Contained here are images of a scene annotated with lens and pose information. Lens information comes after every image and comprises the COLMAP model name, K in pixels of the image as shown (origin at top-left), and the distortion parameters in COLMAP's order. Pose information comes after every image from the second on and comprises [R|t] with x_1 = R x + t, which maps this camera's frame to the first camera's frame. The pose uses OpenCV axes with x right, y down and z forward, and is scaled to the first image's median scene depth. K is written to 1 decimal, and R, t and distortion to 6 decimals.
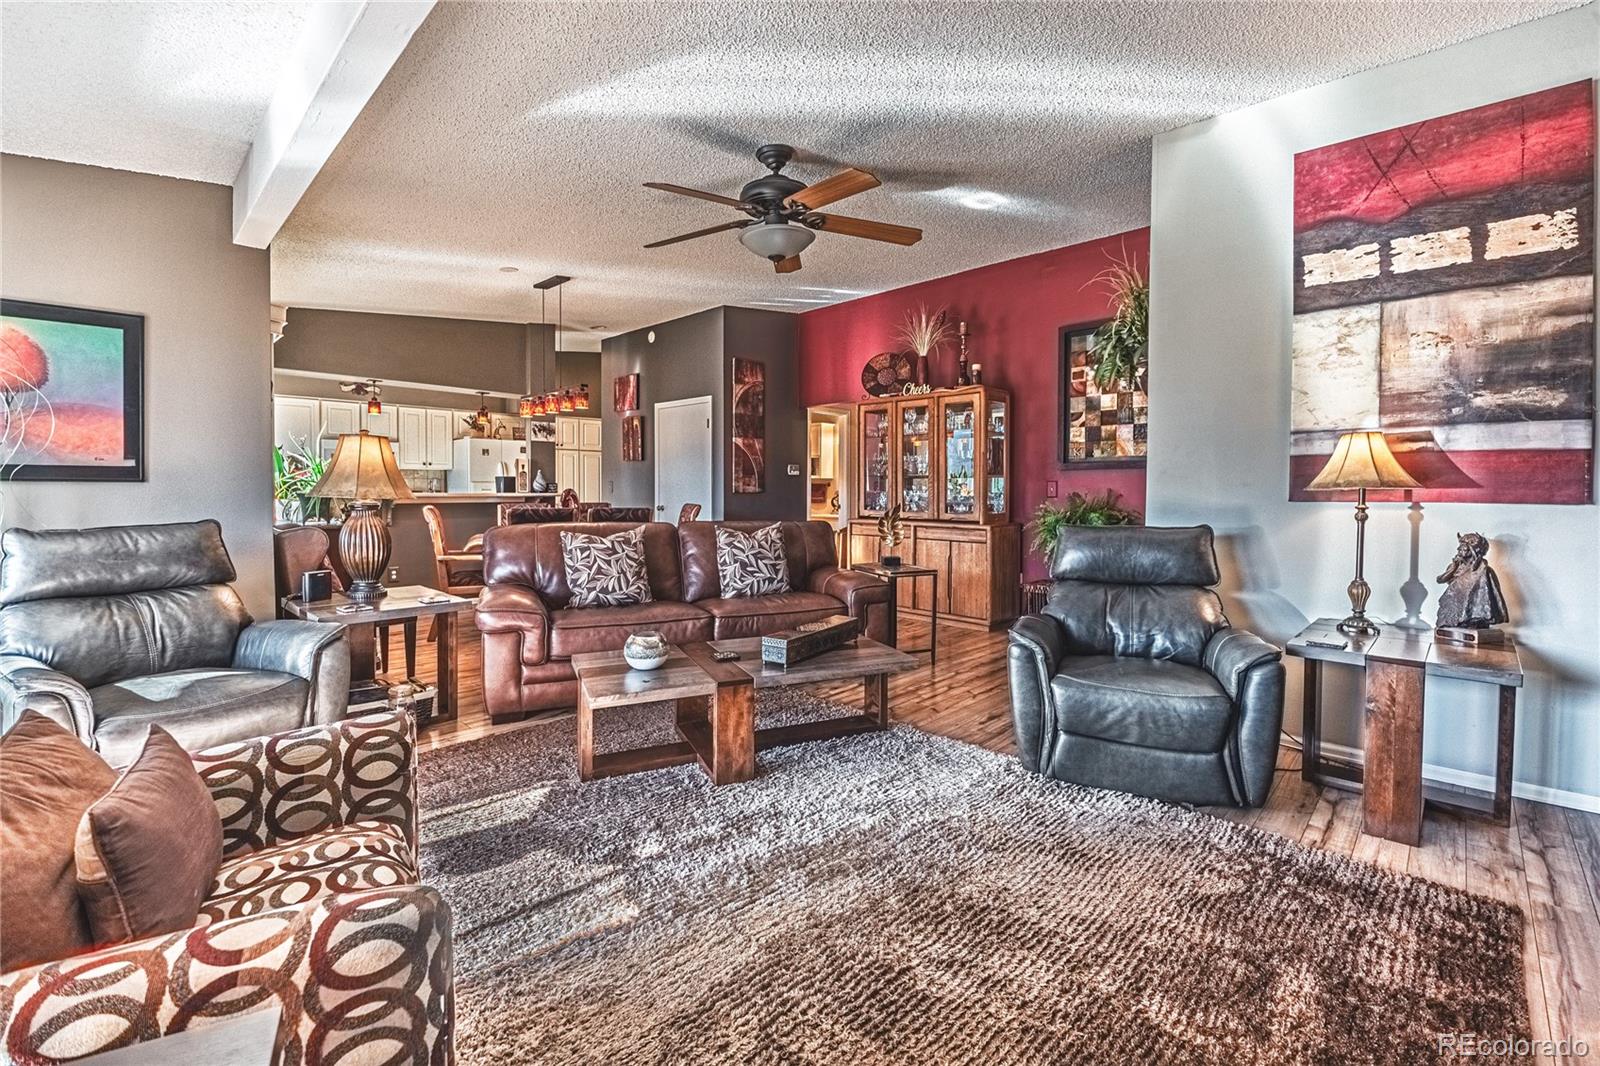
lens RADIAL K [[668.6, 0, 797.7], [0, 668.6, 493.1], [0, 0, 1]] dist [-0.033218, -0.000100]
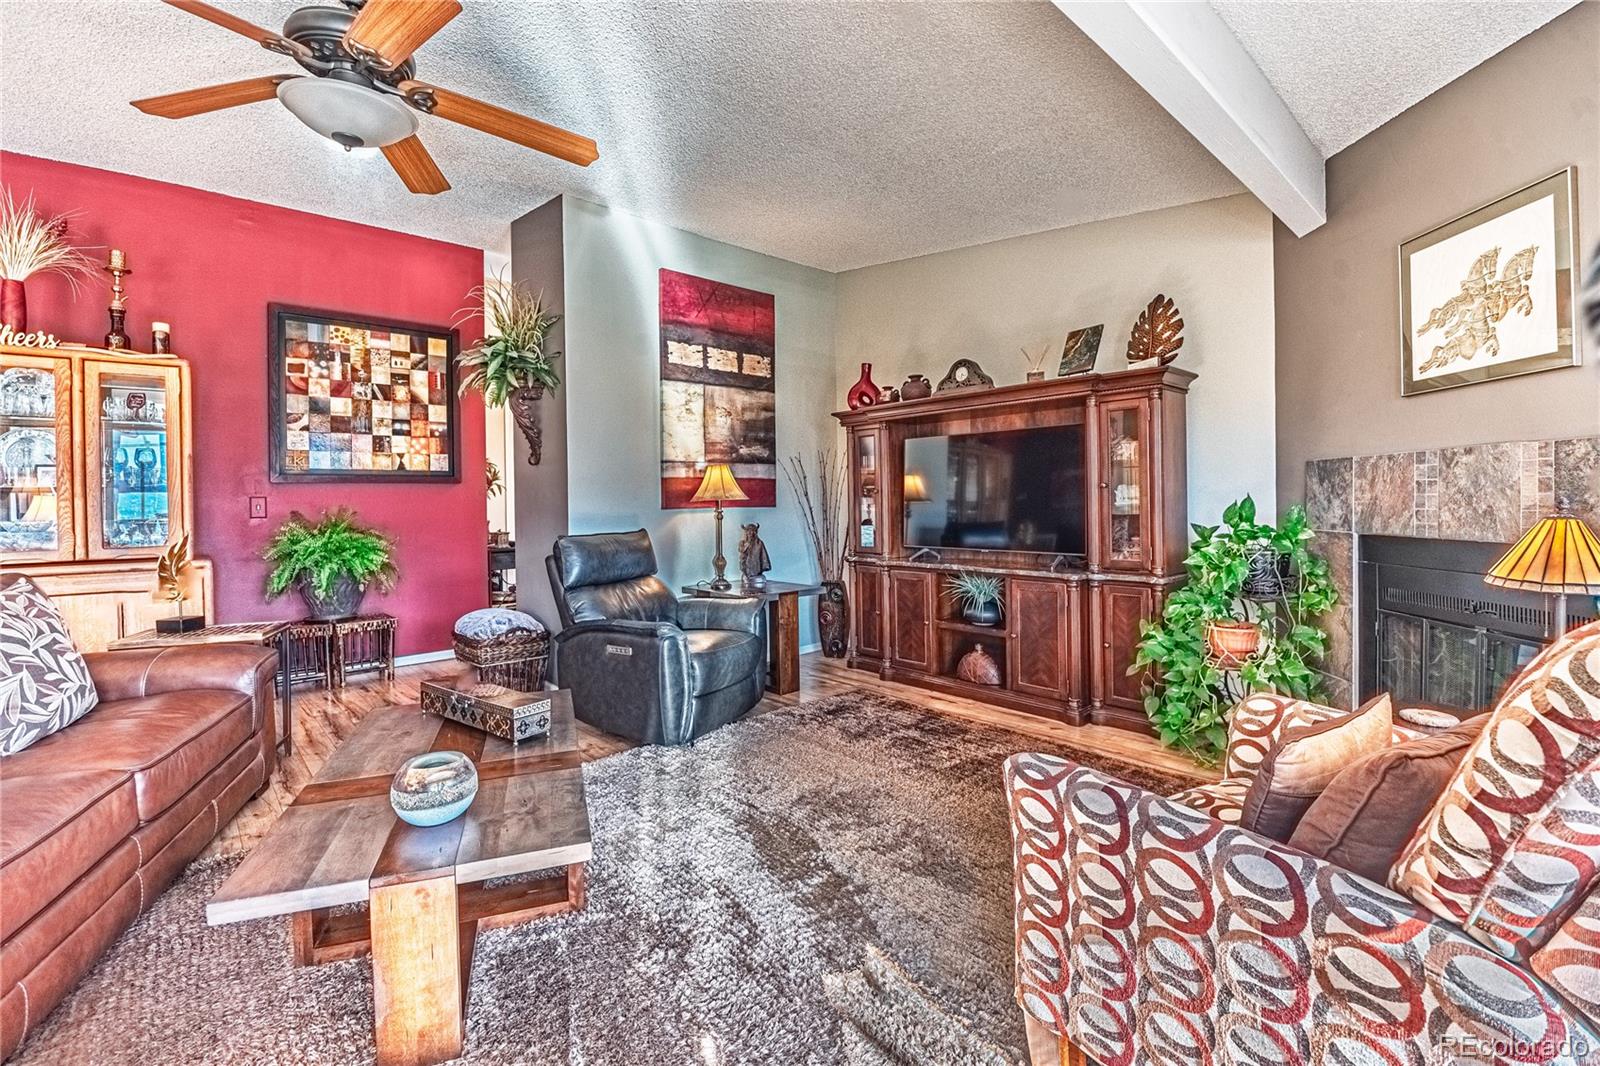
lens RADIAL K [[716.1, 0, 801.1], [0, 716.1, 503.9], [0, 0, 1]] dist [0.000574, 0.000064]
pose [[0.055585, -0.009447, 0.998409, -0.821740], [0.021890, 0.999726, 0.008241, -0.005758], [-0.998214, 0.021397, 0.055776, 0.630054]]
